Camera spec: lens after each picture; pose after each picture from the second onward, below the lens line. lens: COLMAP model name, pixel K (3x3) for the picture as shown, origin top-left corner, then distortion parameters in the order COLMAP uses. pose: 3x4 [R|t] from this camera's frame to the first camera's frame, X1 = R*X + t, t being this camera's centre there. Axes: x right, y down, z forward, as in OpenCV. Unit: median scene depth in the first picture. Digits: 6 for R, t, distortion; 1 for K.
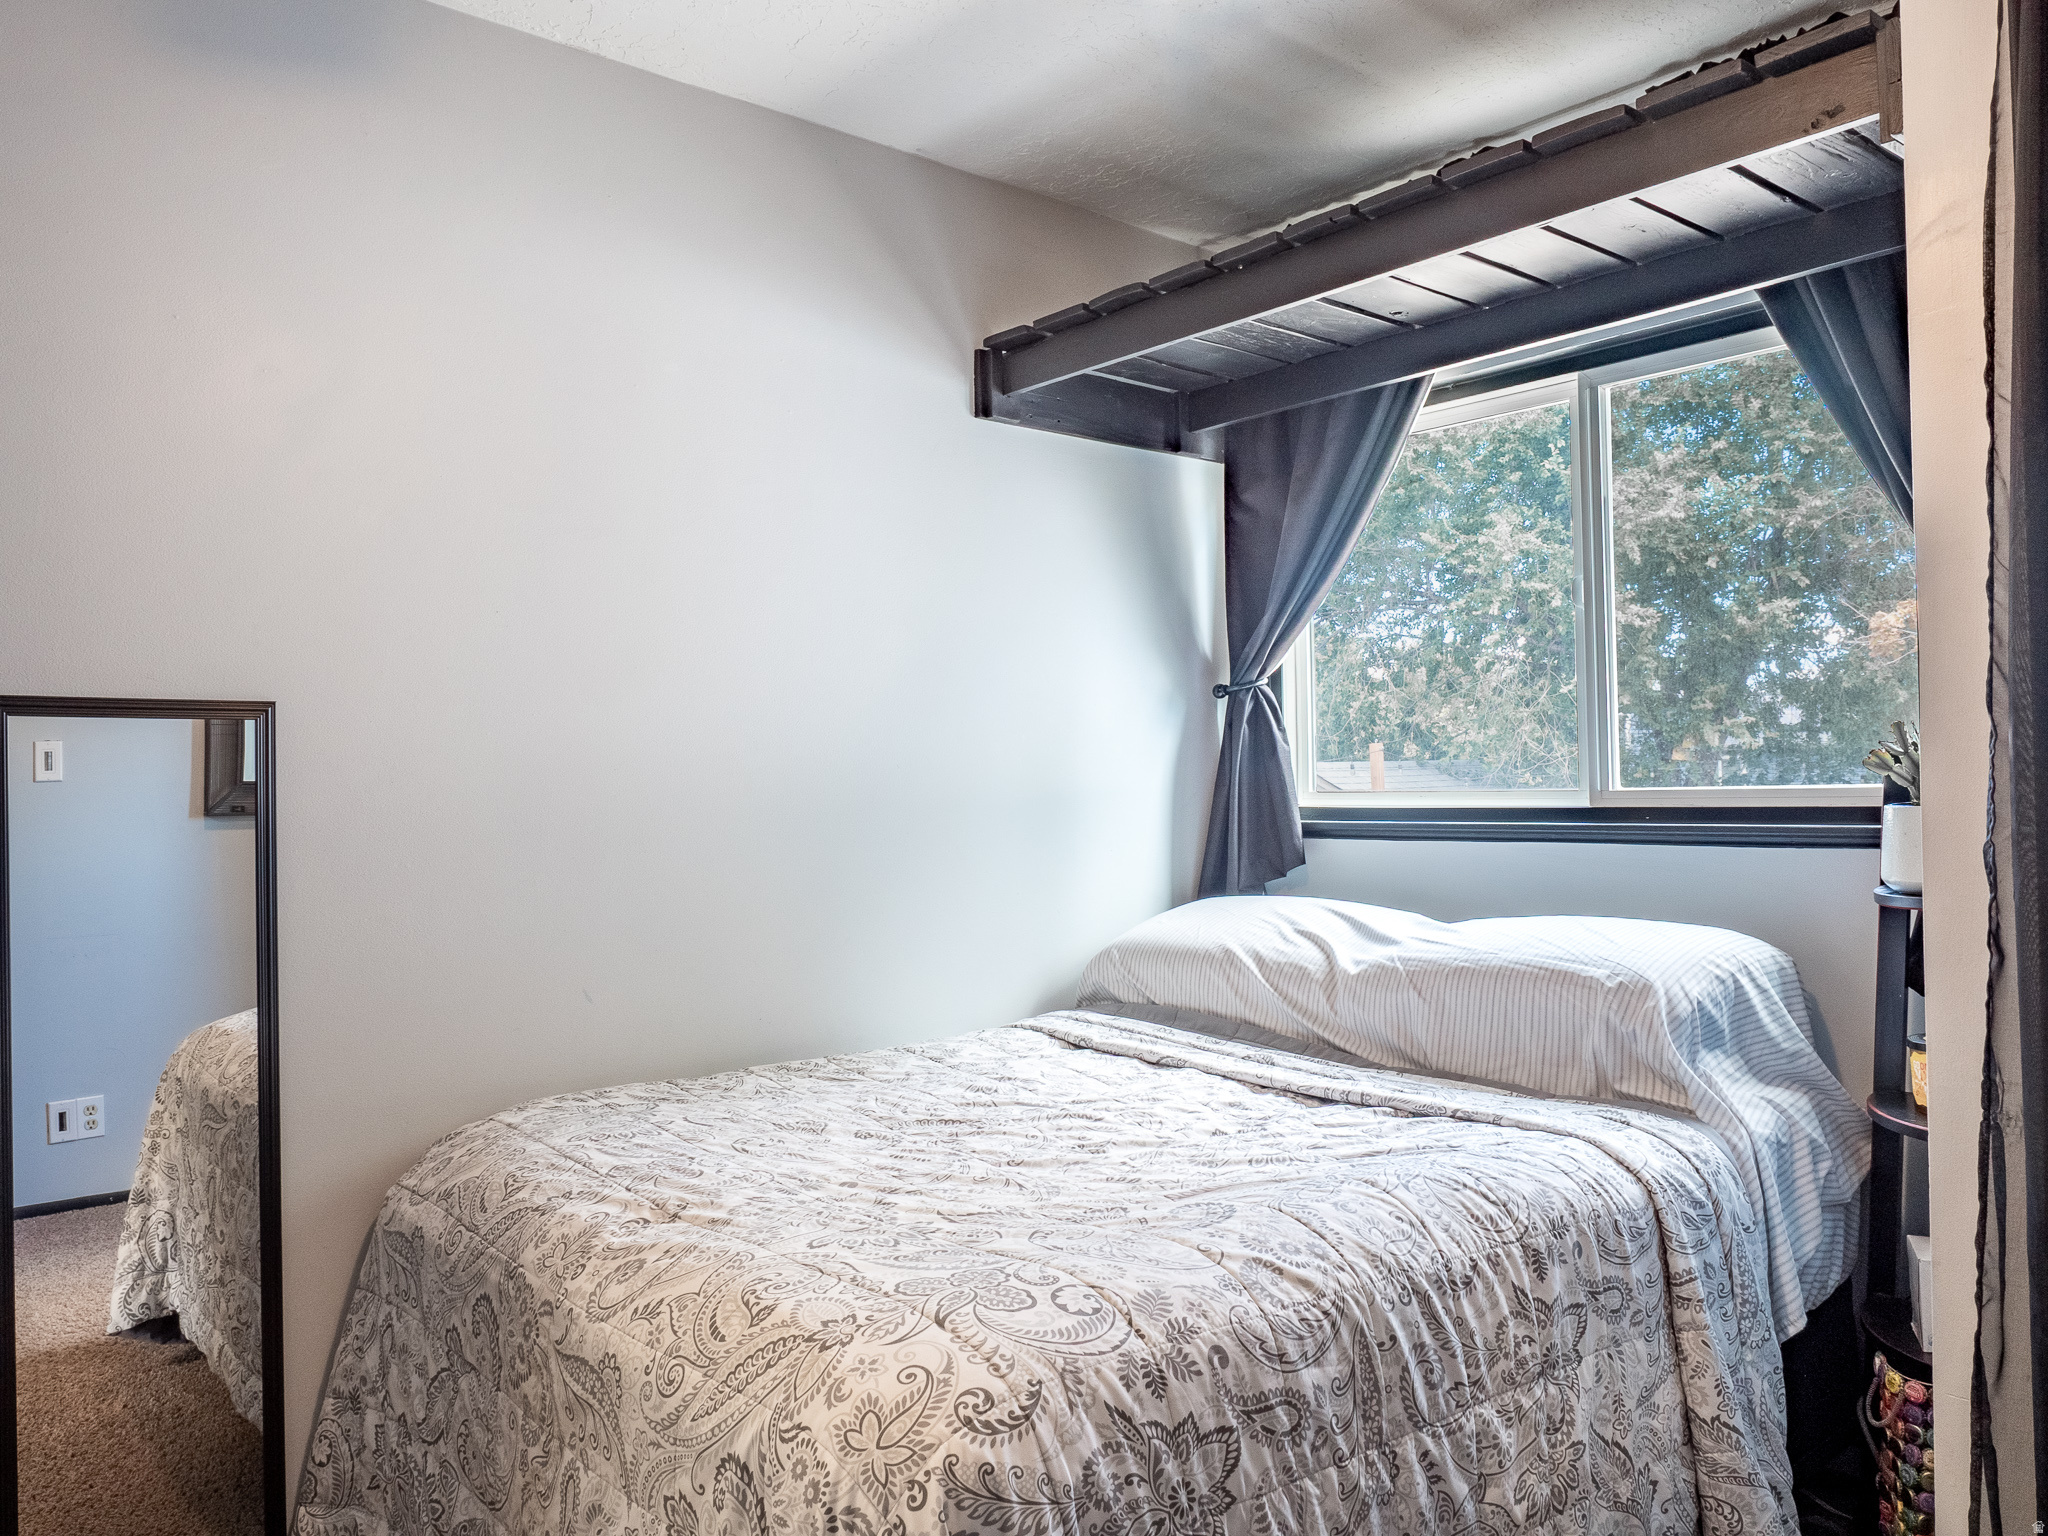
lens RADIAL K [[1509.0, 0, 1045.6], [0, 1509.0, 758.7], [0, 0, 1]] dist [-0.019542, 0.004972]
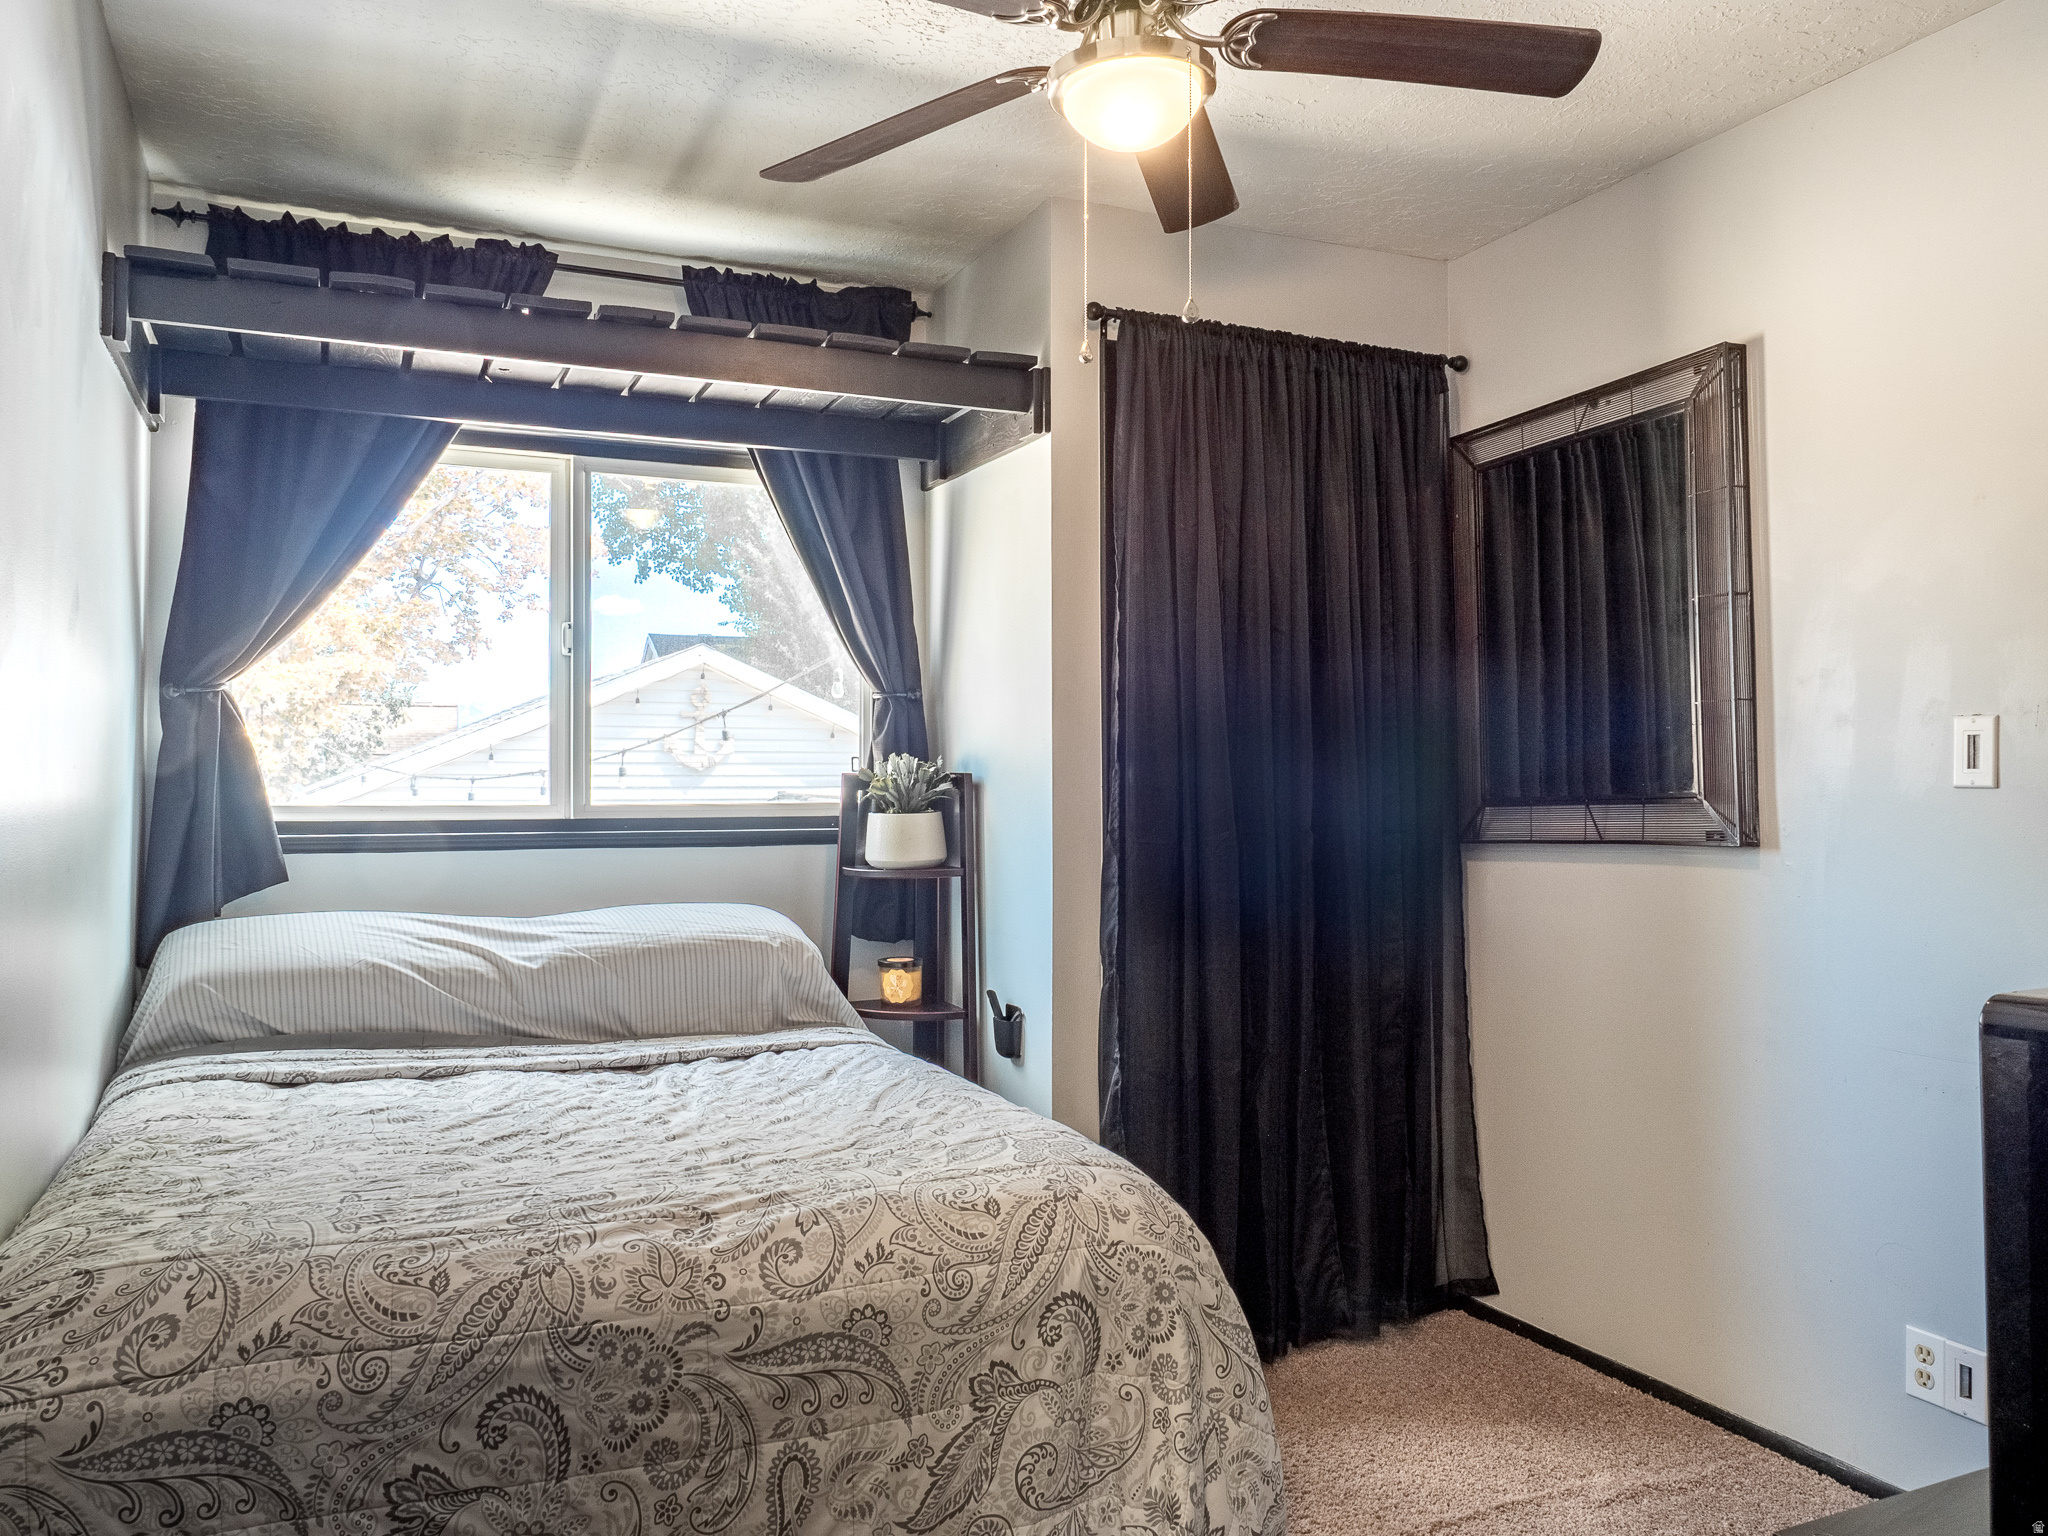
lens RADIAL K [[1509.0, 0, 1042.9], [0, 1509.0, 782.9], [0, 0, 1]] dist [-0.019542, 0.004972]
pose [[0.274333, 0.020513, 0.961416, -1.243095], [-0.016863, 0.999721, -0.016519, 0.030605], [-0.961487, -0.011680, 0.274603, 0.549215]]
